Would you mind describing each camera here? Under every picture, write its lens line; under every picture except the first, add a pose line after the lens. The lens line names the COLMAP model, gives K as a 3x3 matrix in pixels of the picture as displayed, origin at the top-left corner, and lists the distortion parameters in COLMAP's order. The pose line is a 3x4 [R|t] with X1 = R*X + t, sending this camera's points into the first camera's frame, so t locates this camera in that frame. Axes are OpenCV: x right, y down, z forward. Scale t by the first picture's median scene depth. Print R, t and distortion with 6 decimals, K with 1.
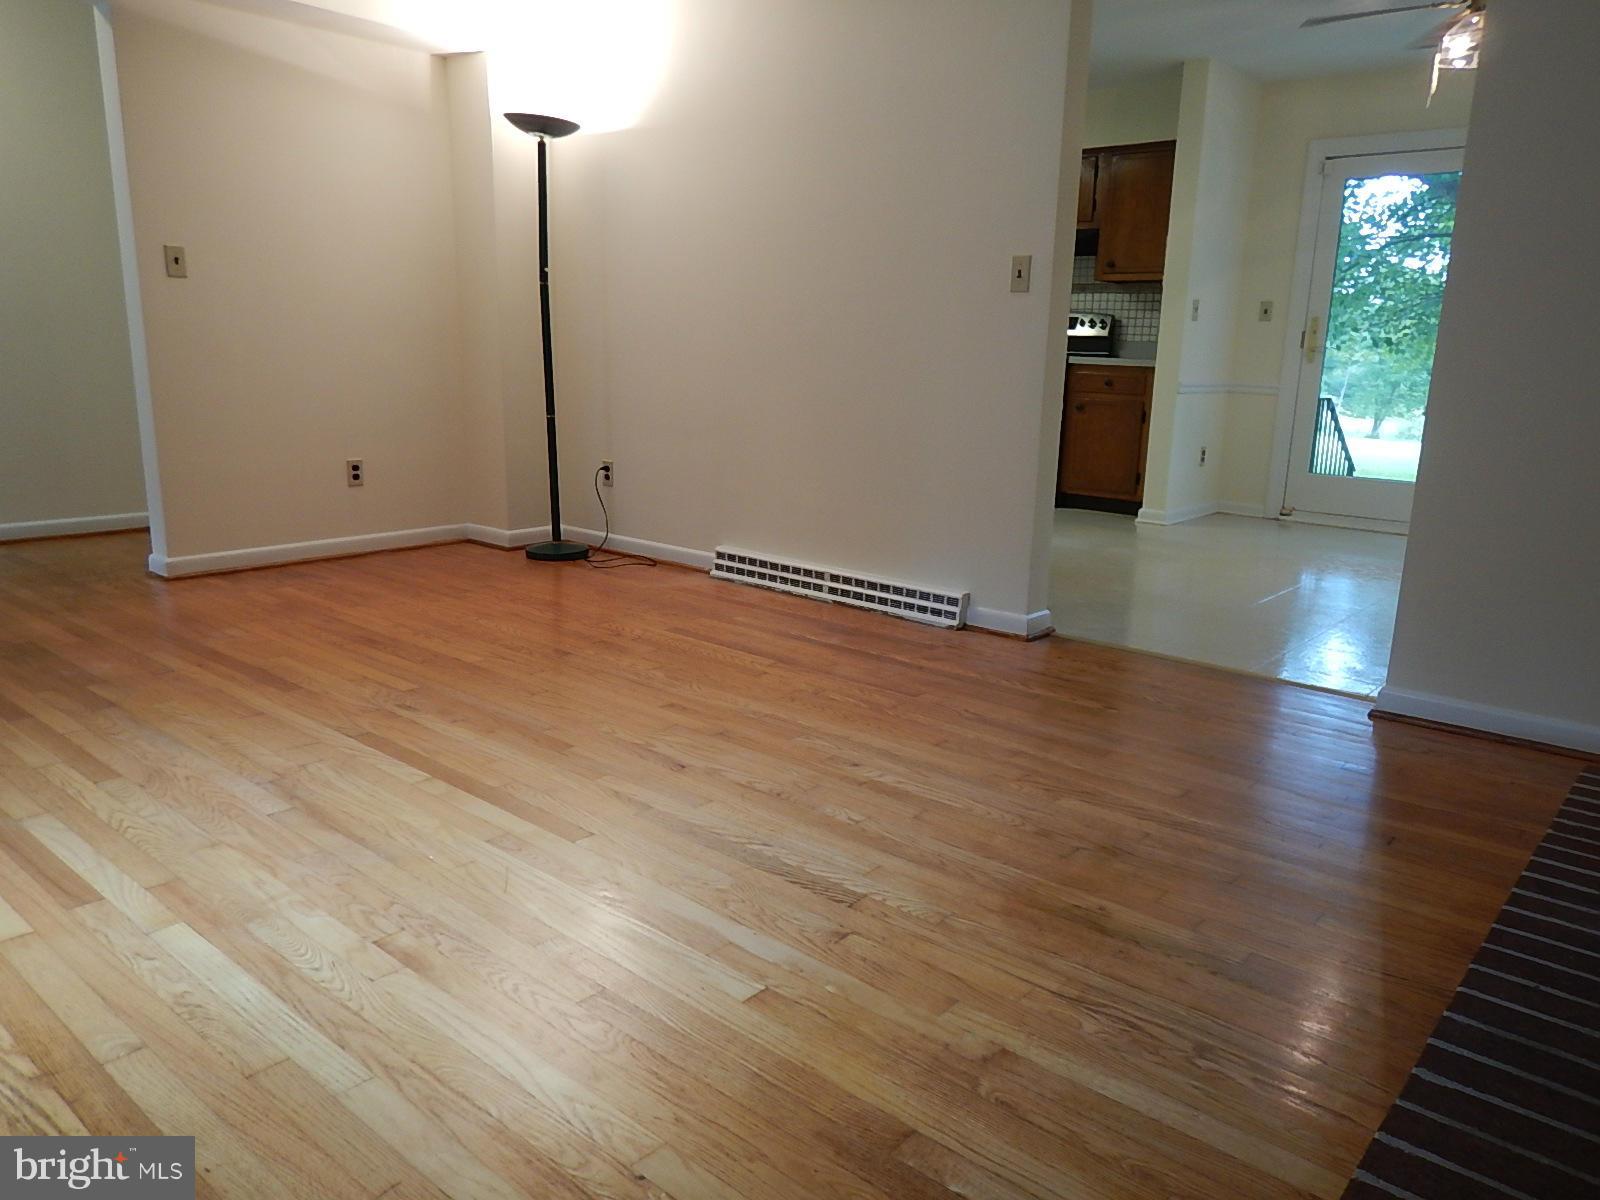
lens RADIAL K [[1154.0, 0, 813.4], [0, 1154.0, 593.6], [0, 0, 1]] dist [0.010911, -0.003920]
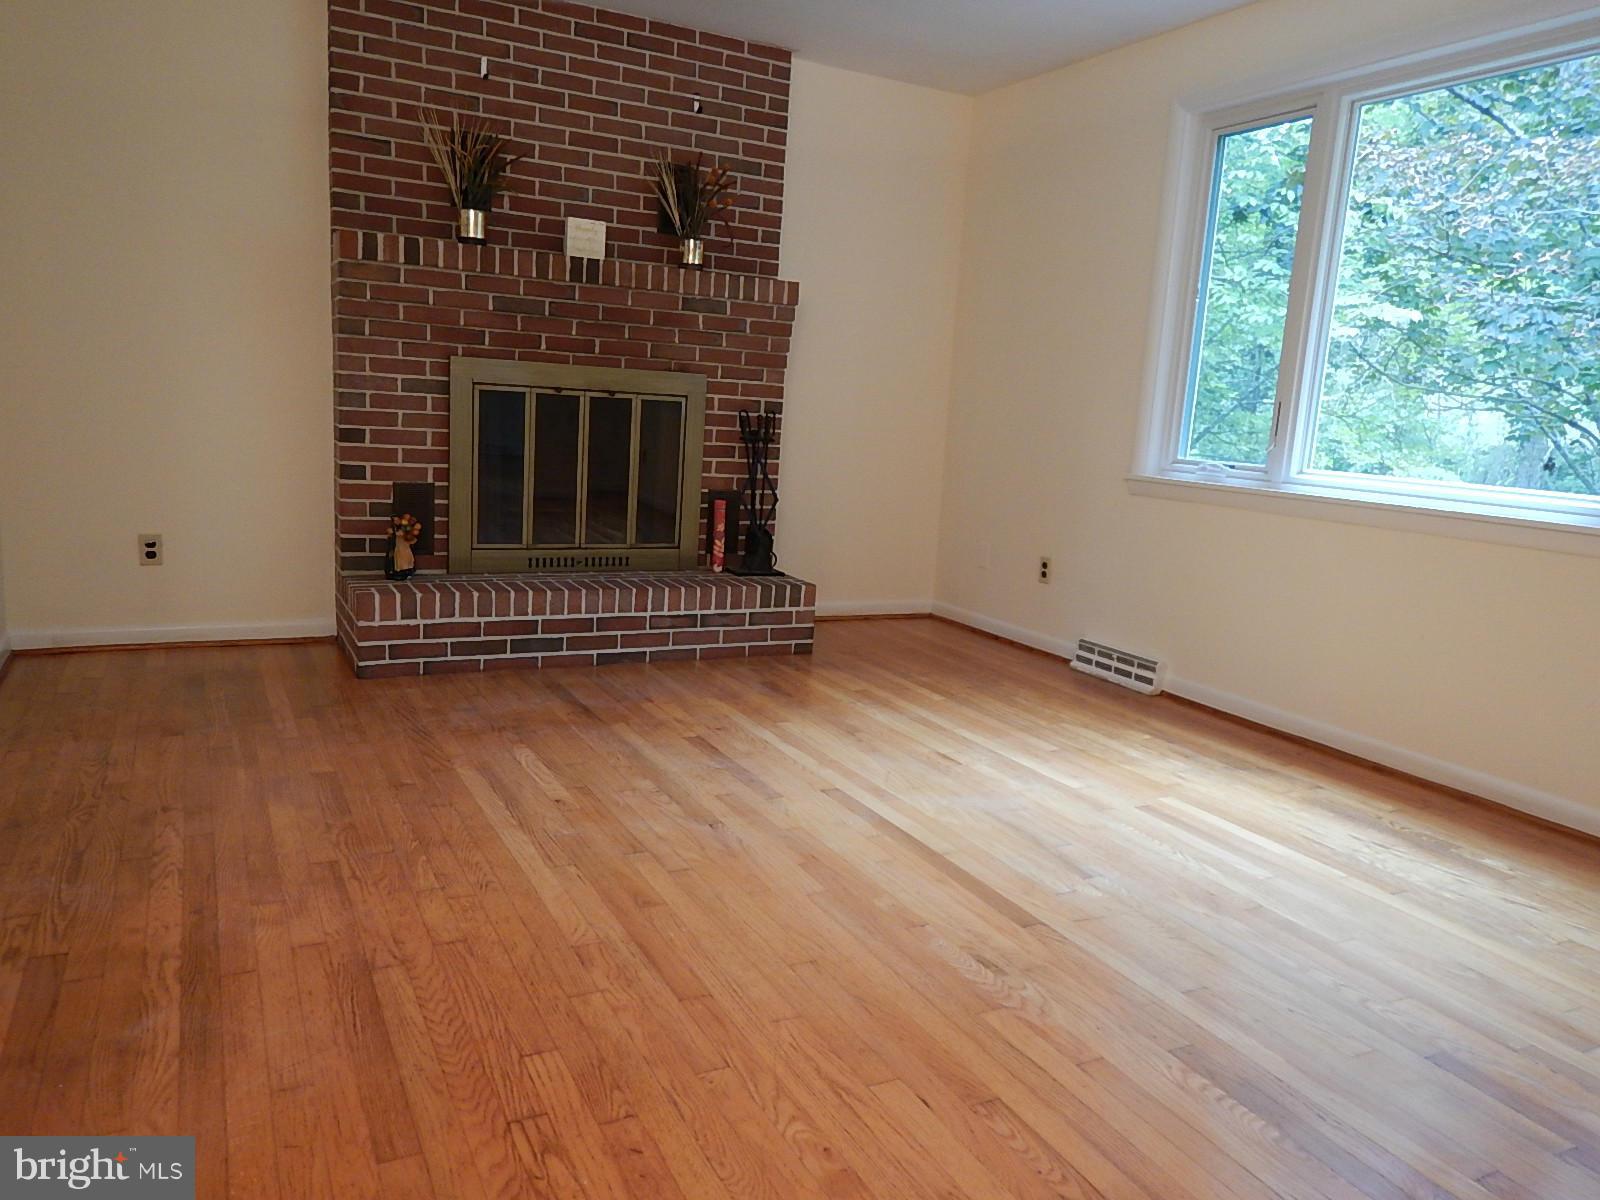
lens RADIAL K [[1154.0, 0, 806.5], [0, 1154.0, 597.9], [0, 0, 1]] dist [0.010911, -0.003920]
pose [[-0.923652, -0.144211, 0.355062, -0.431218], [-0.001416, 0.927774, 0.373139, -0.345453], [-0.383229, 0.344148, -0.857145, 1.449745]]
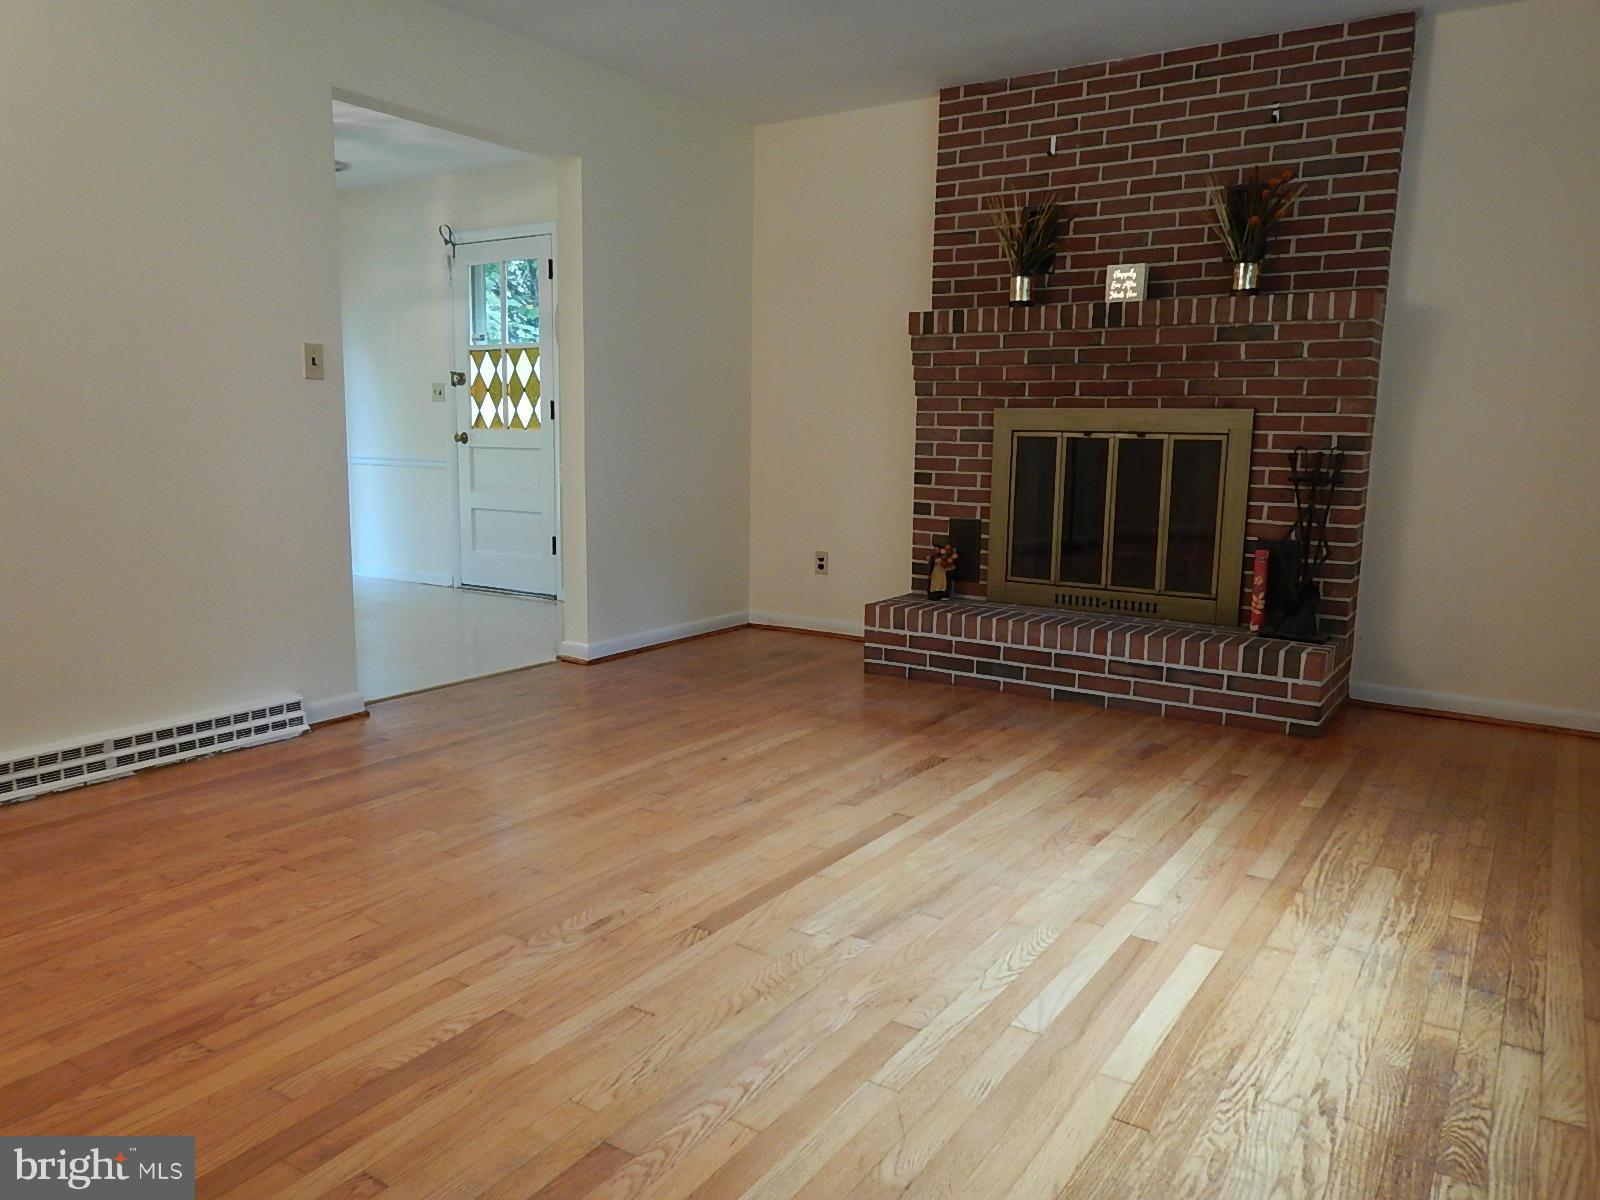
lens RADIAL K [[1154.0, 0, 790.1], [0, 1154.0, 592.0], [0, 0, 1]] dist [0.010911, -0.003920]
pose [[-0.116667, -0.168825, 0.978717, -1.001858], [0.199616, 0.961351, 0.189625, -0.218324], [-0.972904, 0.217491, -0.078458, 0.818056]]
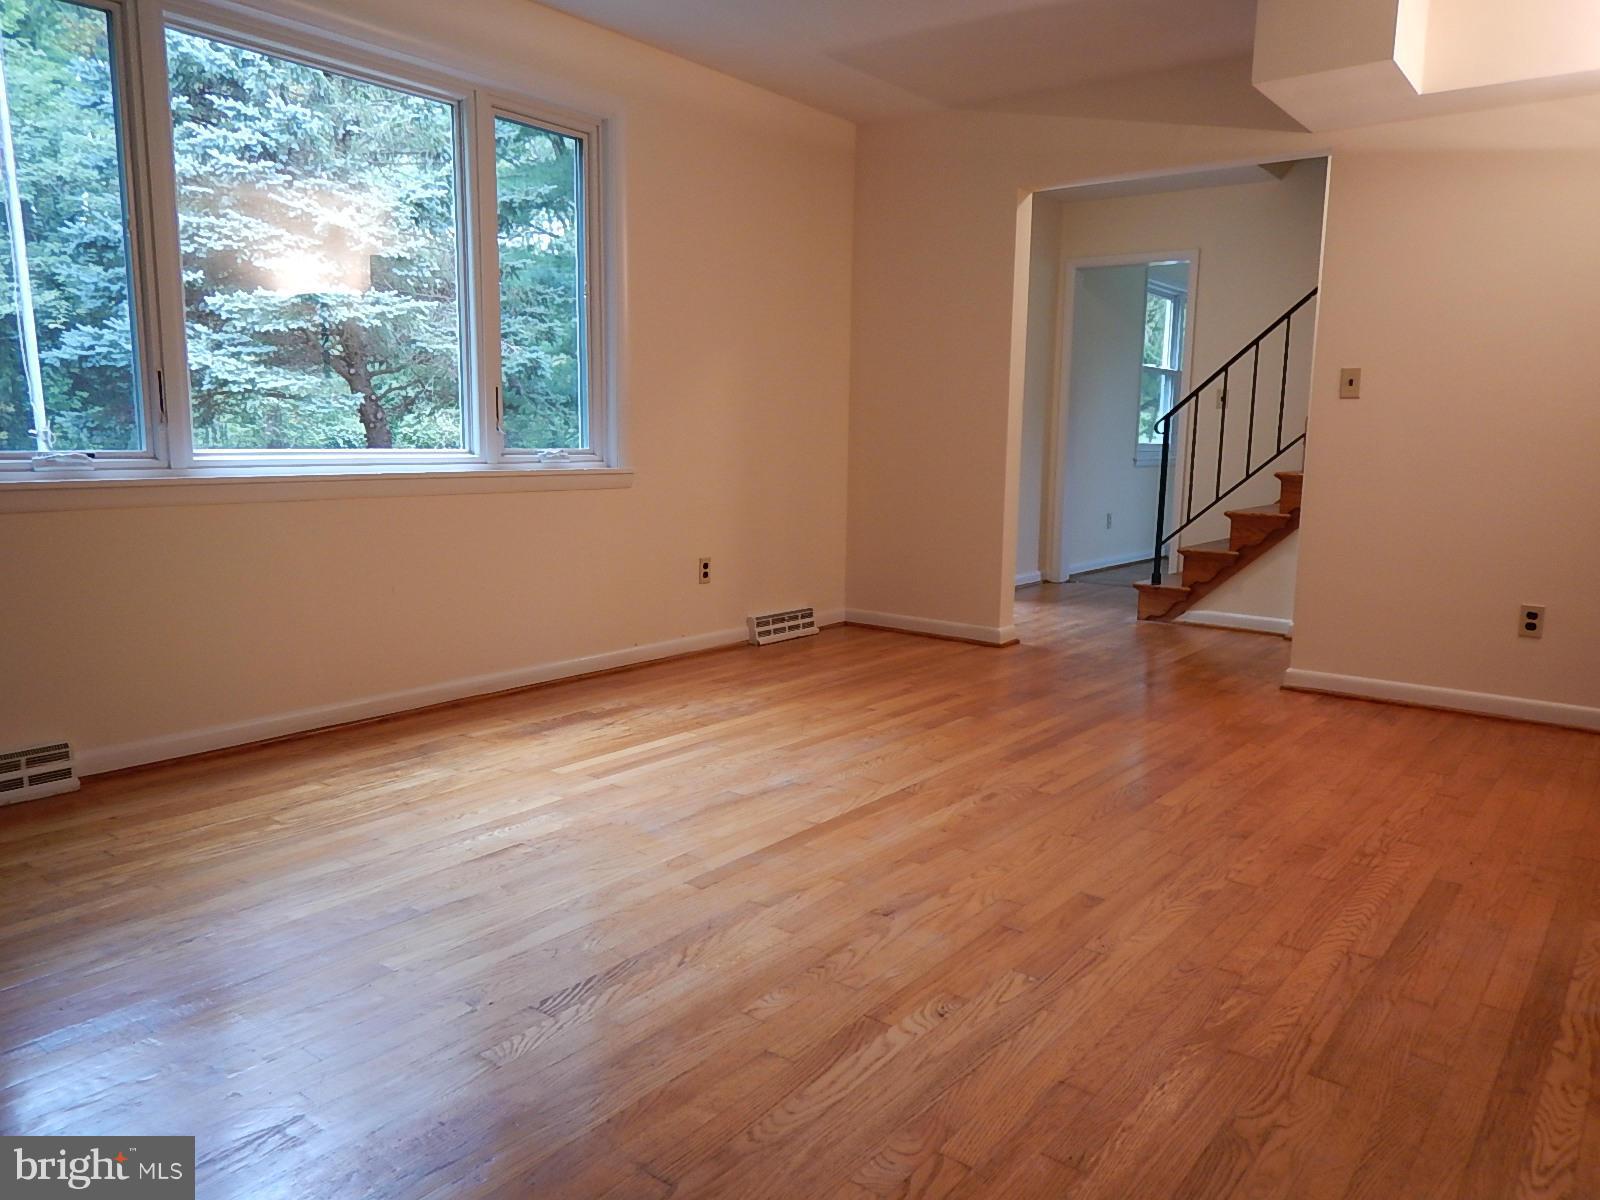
lens RADIAL K [[1154.0, 0, 792.7], [0, 1154.0, 596.4], [0, 0, 1]] dist [0.010911, -0.003920]
pose [[0.040040, 0.113995, -0.992674, 0.590054], [-0.231965, 0.967389, 0.101734, -0.127302], [0.971900, 0.226192, 0.065177, 0.665937]]
